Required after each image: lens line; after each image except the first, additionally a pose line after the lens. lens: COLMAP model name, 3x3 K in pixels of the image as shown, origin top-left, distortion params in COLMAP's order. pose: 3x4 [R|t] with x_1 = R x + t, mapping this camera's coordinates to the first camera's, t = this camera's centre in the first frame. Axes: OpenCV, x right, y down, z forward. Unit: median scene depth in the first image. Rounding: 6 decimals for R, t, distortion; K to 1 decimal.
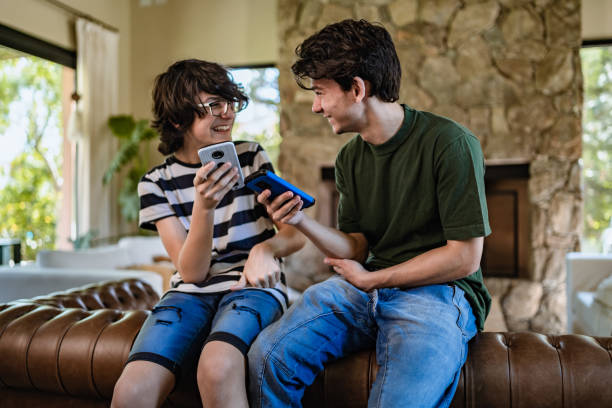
lens RADIAL K [[598.9, 0, 302.5], [0, 598.9, 202.2], [0, 0, 1]] dist [0.014372, 0.000000]
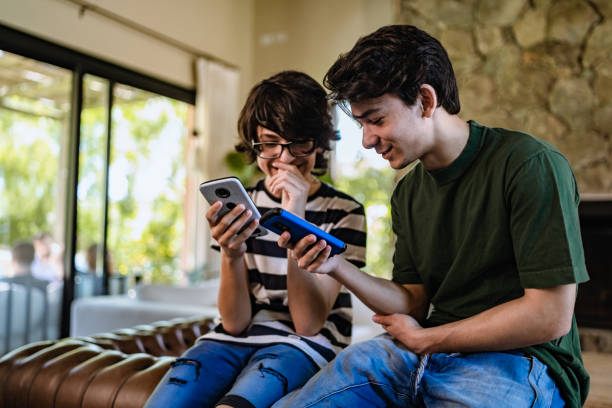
lens RADIAL K [[598.9, 0, 293.3], [0, 598.9, 205.8], [0, 0, 1]] dist [0.014372, 0.000000]
pose [[0.972304, 0.003382, -0.233696, 0.034952], [-0.014930, 0.998752, -0.047662, -0.003660], [0.233243, 0.049831, 0.971141, 0.044508]]
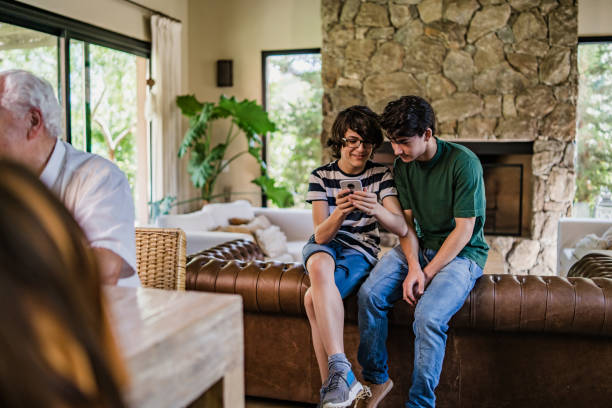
lens RADIAL K [[598.2, 0, 308.9], [0, 598.2, 207.8], [0, 0, 1]] dist [-0.063789, 0.000000]
pose [[0.999840, 0.004016, -0.017455, -0.052974], [-0.002461, 0.996100, 0.088201, -0.038722], [0.017741, -0.088144, 0.995950, -0.211607]]
